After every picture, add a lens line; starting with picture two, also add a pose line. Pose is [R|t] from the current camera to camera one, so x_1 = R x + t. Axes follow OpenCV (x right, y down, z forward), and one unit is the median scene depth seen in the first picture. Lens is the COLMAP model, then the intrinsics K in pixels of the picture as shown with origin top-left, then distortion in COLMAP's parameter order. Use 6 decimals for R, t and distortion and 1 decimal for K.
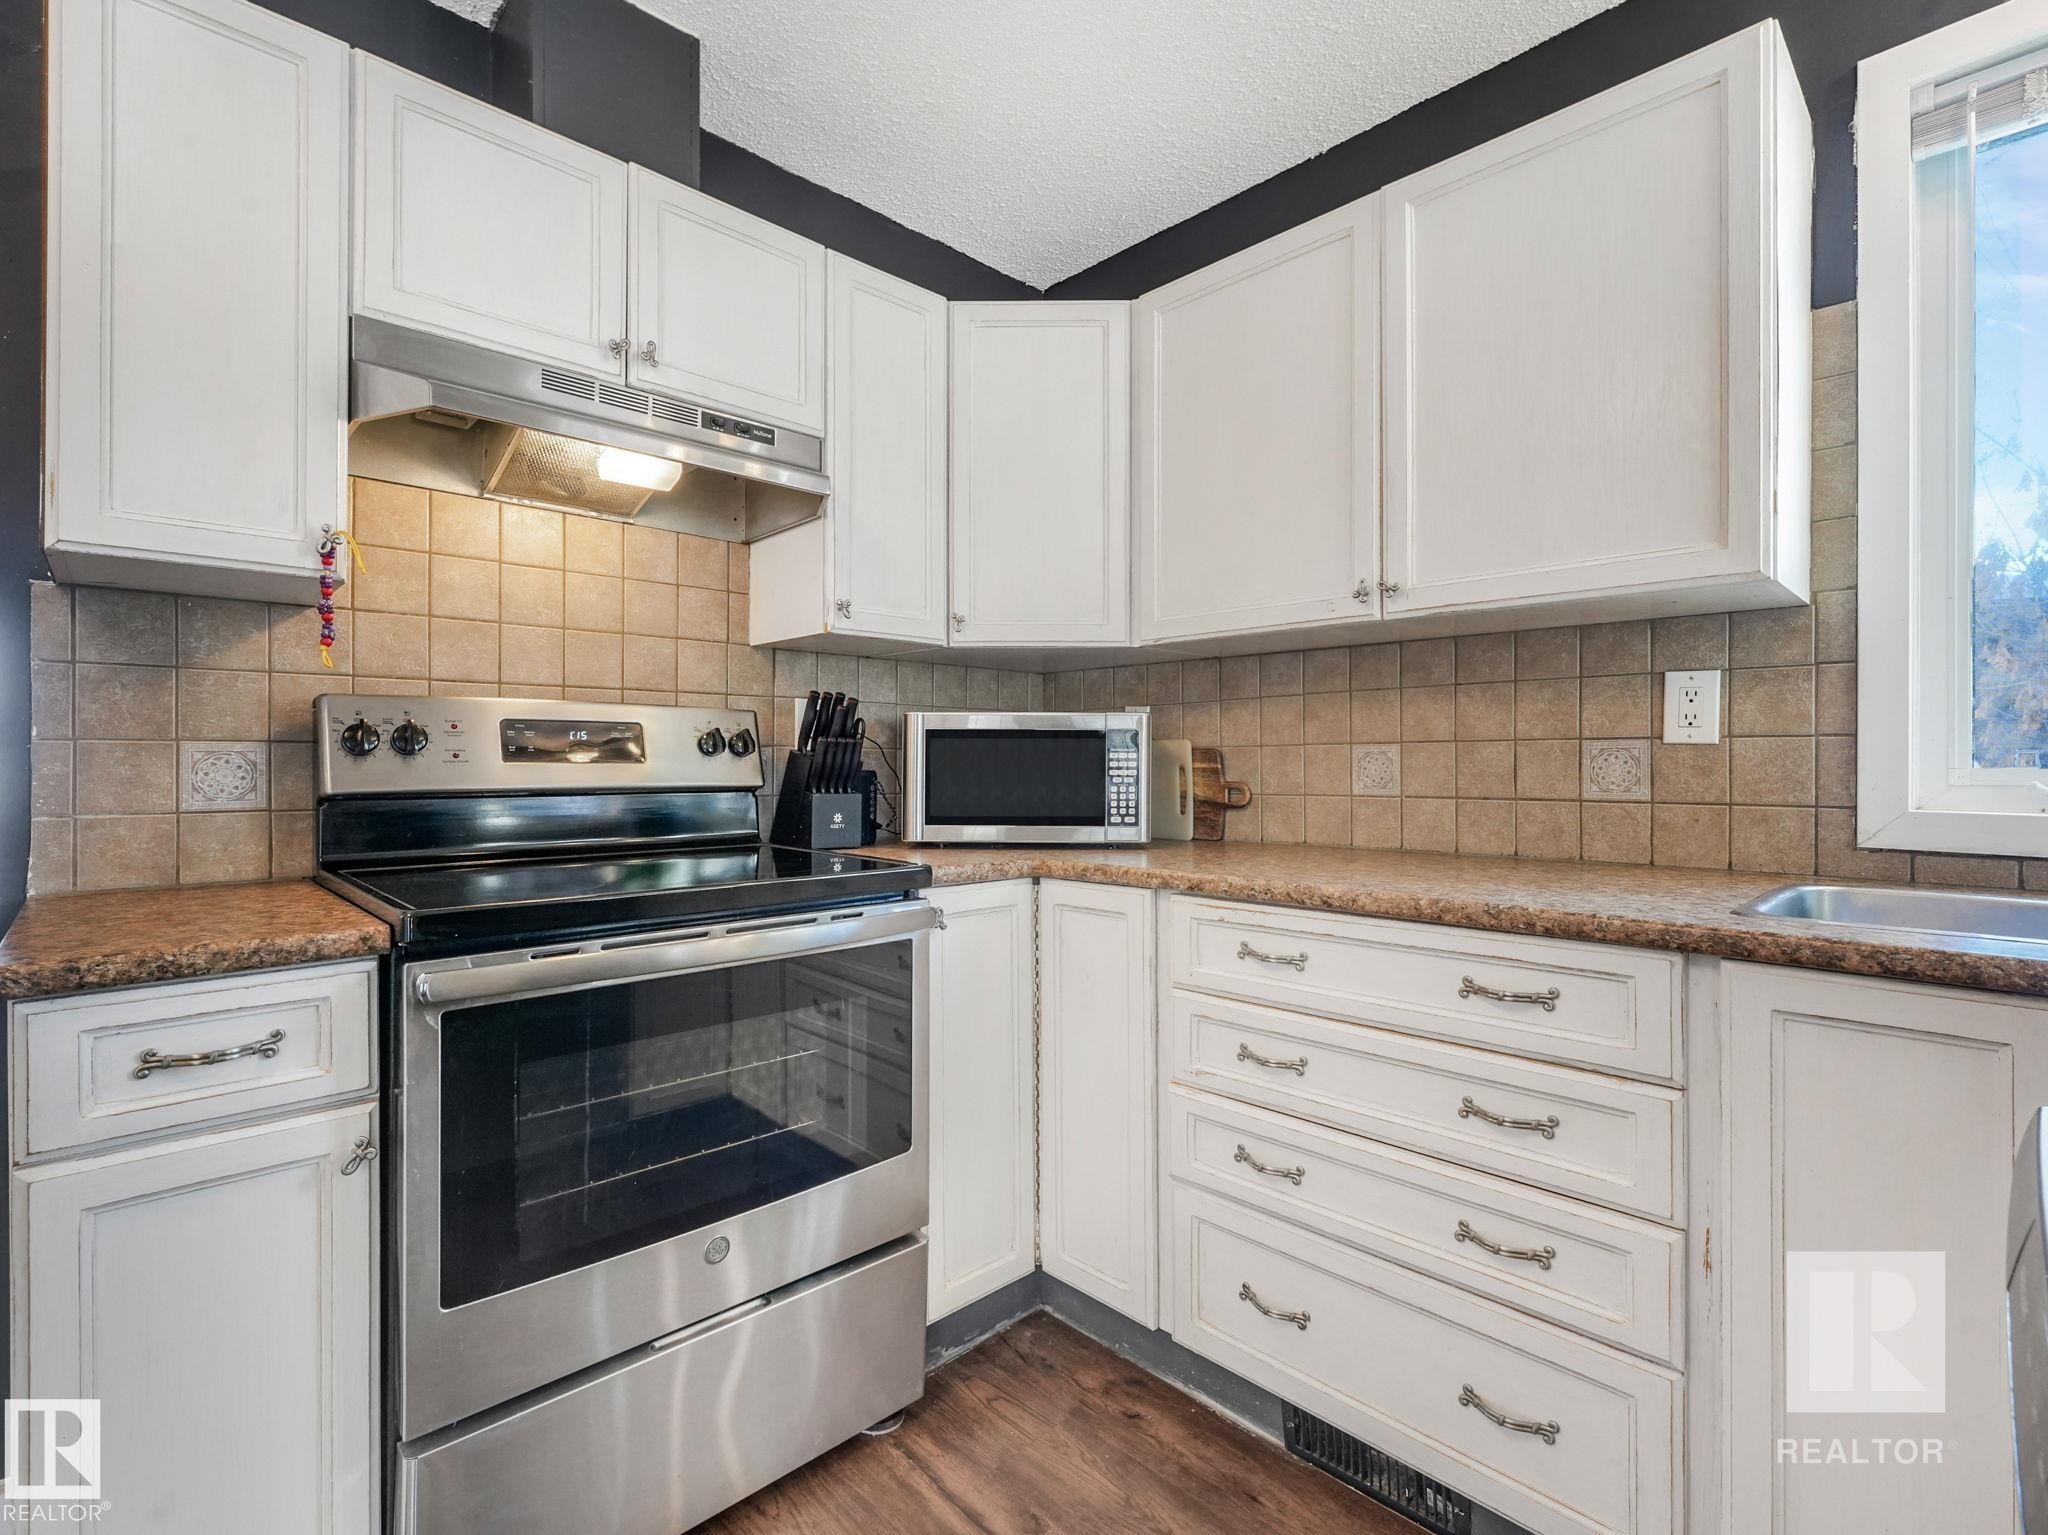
lens RADIAL K [[947.8, 0, 1025.4], [0, 947.8, 765.7], [0, 0, 1]] dist [-0.001516, -0.001138]
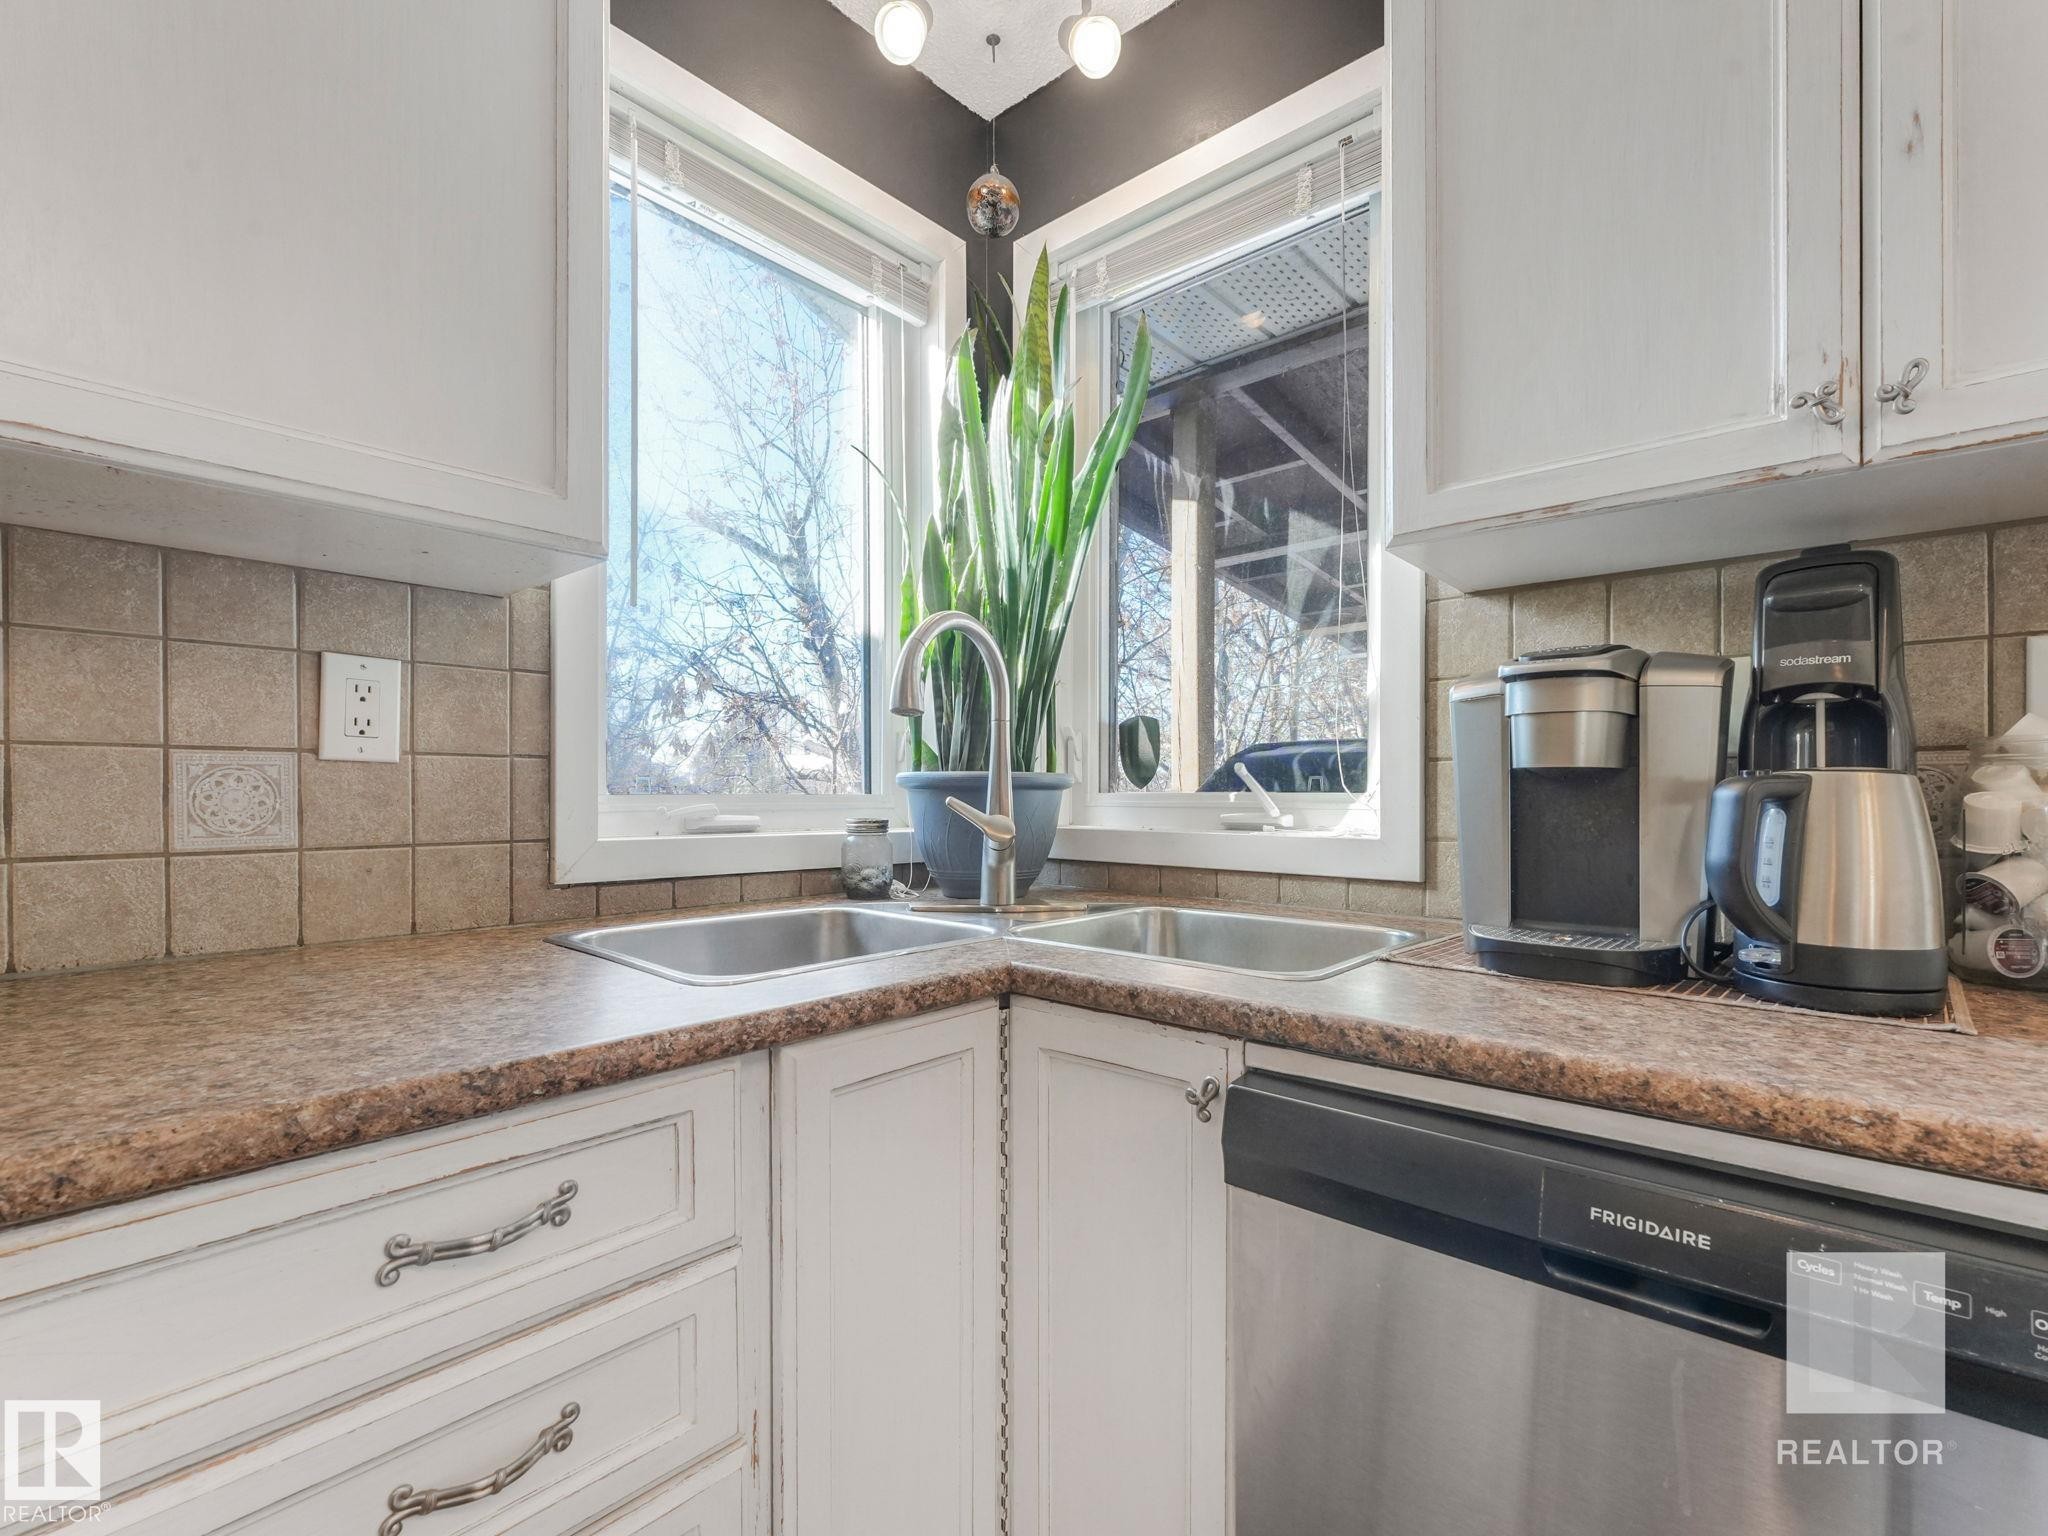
lens RADIAL K [[947.8, 0, 1024.3], [0, 947.8, 784.0], [0, 0, 1]] dist [-0.001516, -0.001138]
pose [[-0.093547, 0.004902, 0.995603, -0.034395], [-0.000219, 0.999988, -0.004944, -0.003082], [-0.995615, -0.000681, -0.093545, 0.595256]]
